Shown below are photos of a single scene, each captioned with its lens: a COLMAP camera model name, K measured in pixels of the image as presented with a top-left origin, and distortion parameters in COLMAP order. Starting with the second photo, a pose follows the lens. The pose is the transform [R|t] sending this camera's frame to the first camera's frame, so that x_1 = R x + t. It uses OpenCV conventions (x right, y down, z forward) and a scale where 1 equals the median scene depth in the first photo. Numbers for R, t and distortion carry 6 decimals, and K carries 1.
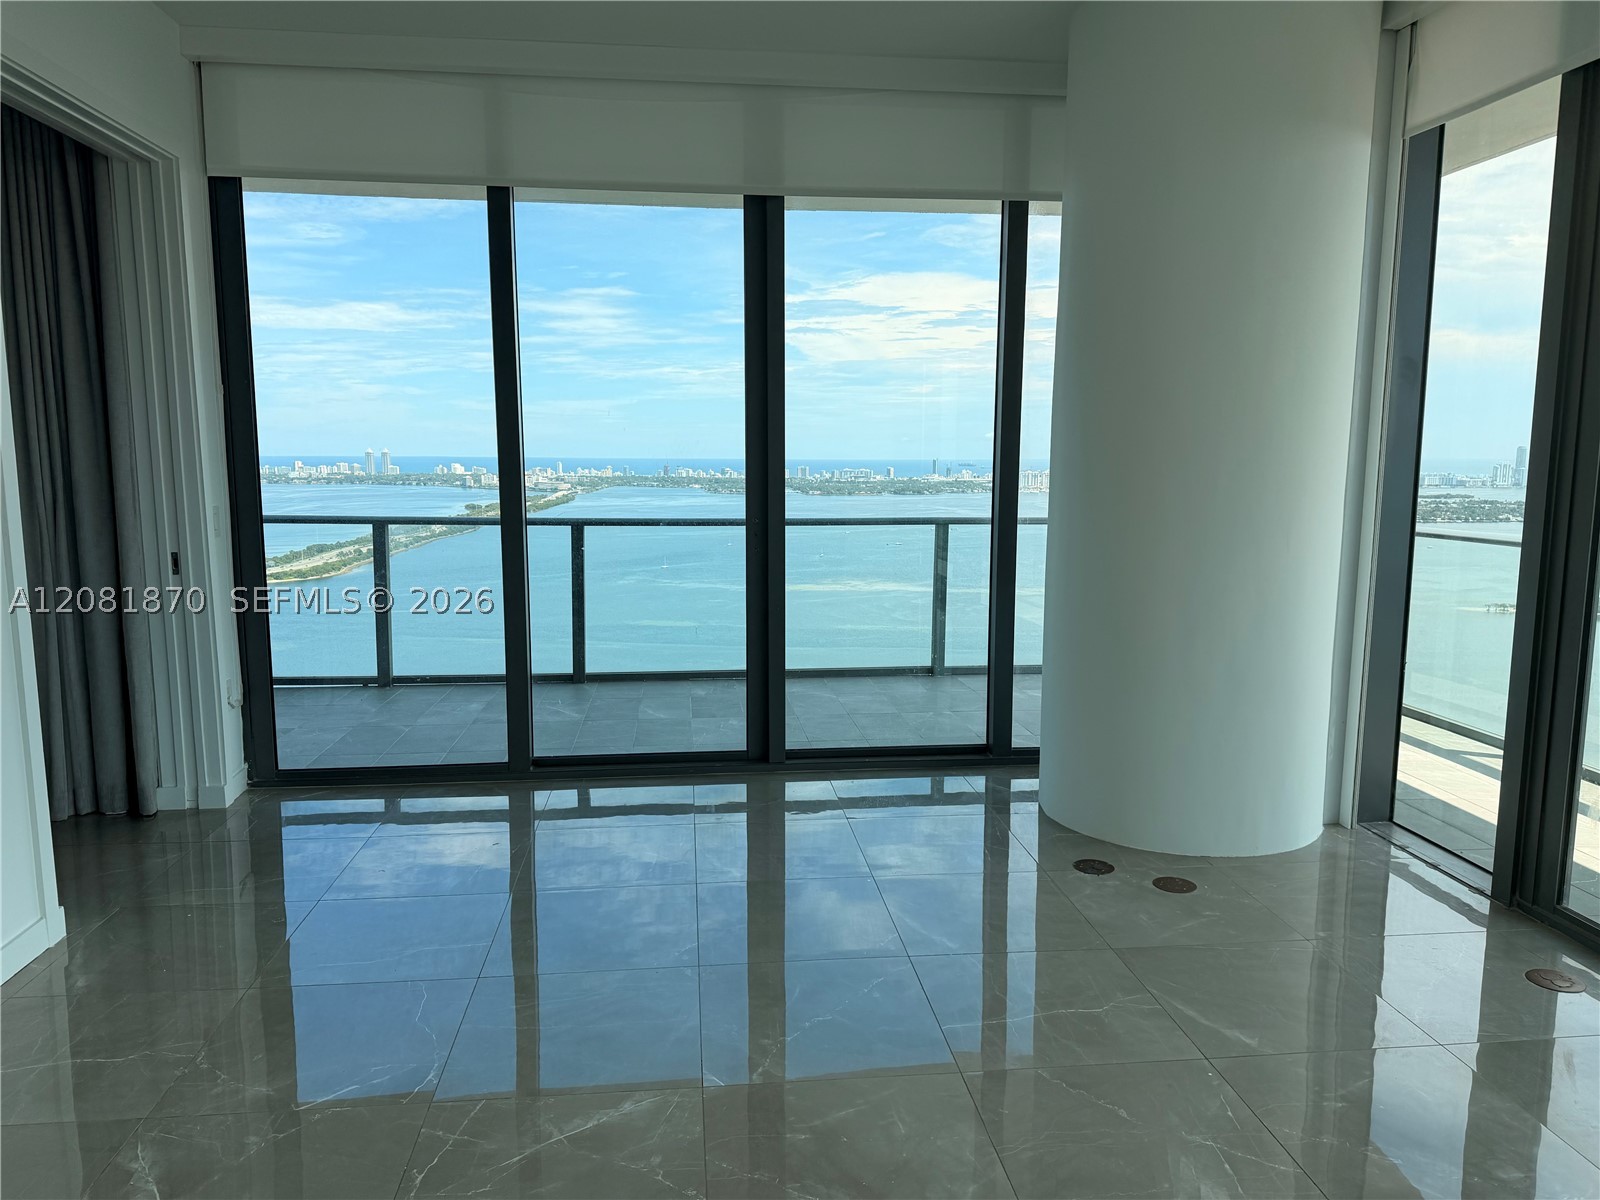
lens RADIAL K [[1142.5, 0, 800.0], [0, 1142.5, 600.0], [0, 0, 1]] dist [0.139274, -0.110825]
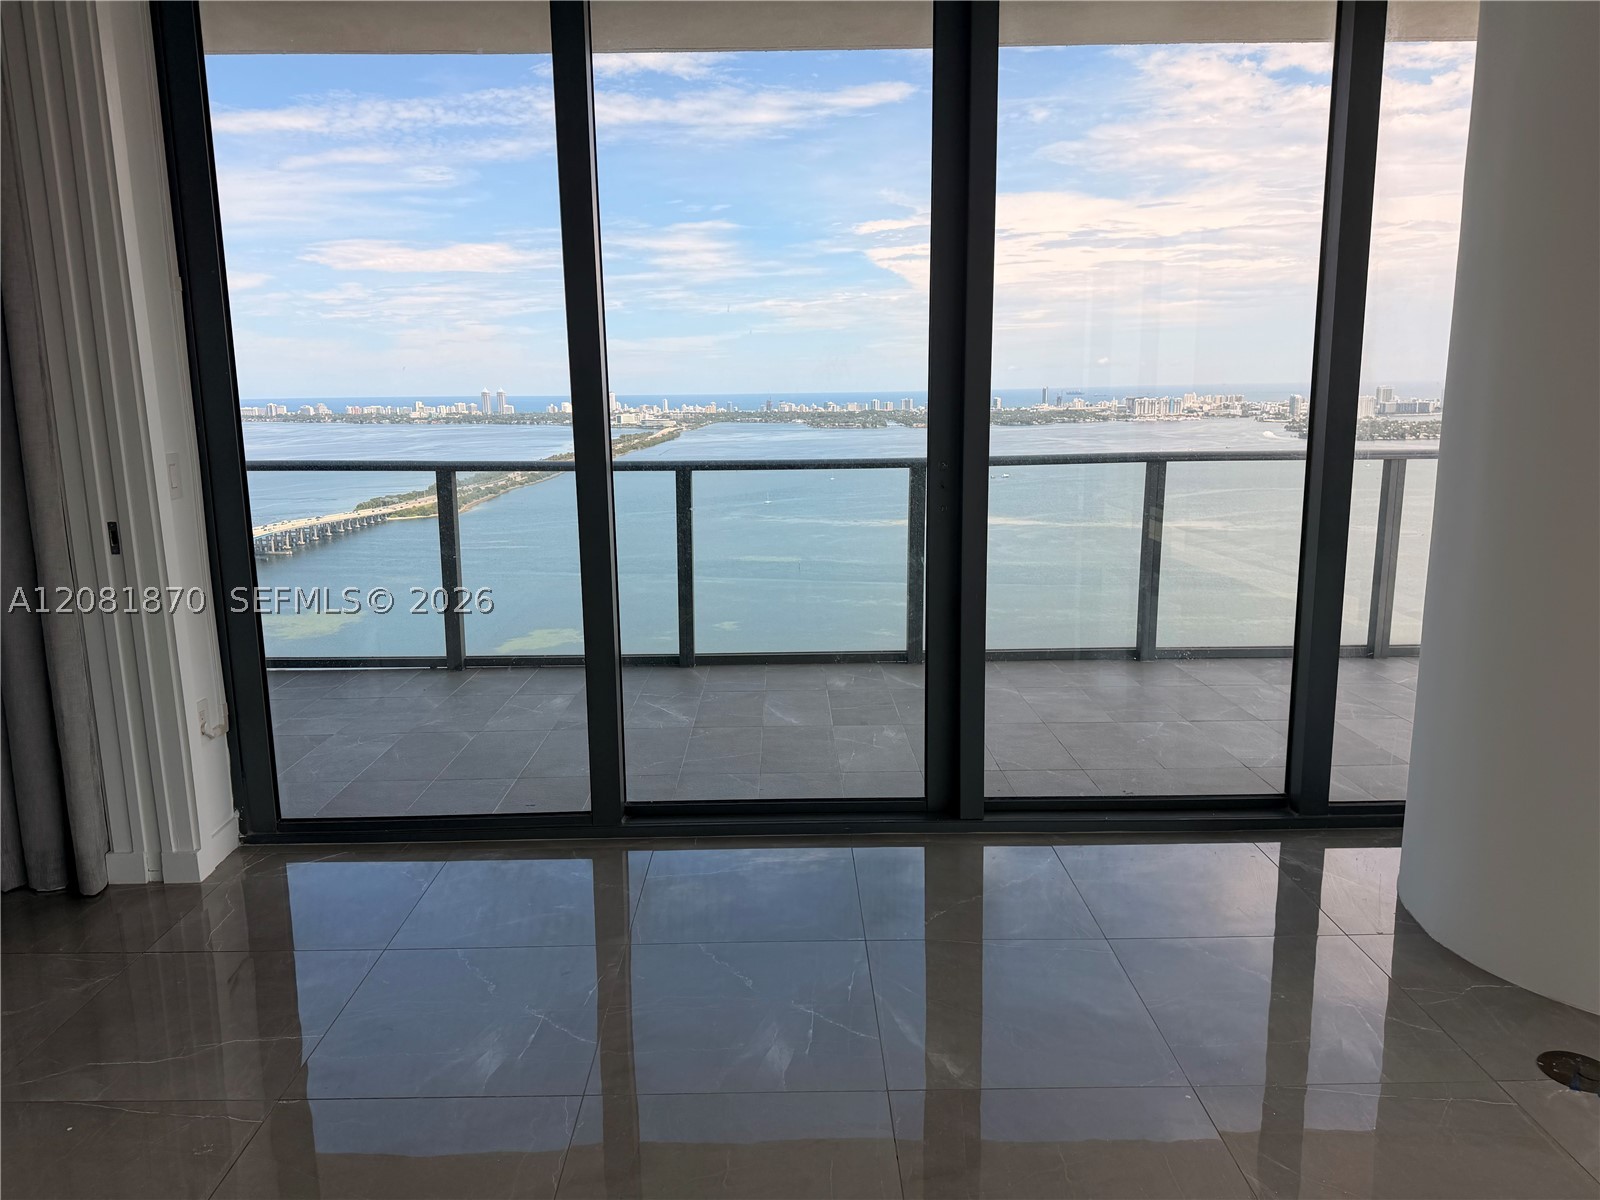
lens RADIAL K [[1142.5, 0, 800.0], [0, 1142.5, 600.0], [0, 0, 1]] dist [0.139274, -0.110825]
pose [[0.995895, -0.000393, -0.090514, -0.058874], [0.005503, 0.998403, 0.056219, -0.028031], [0.090347, -0.056486, 0.994307, 0.306799]]
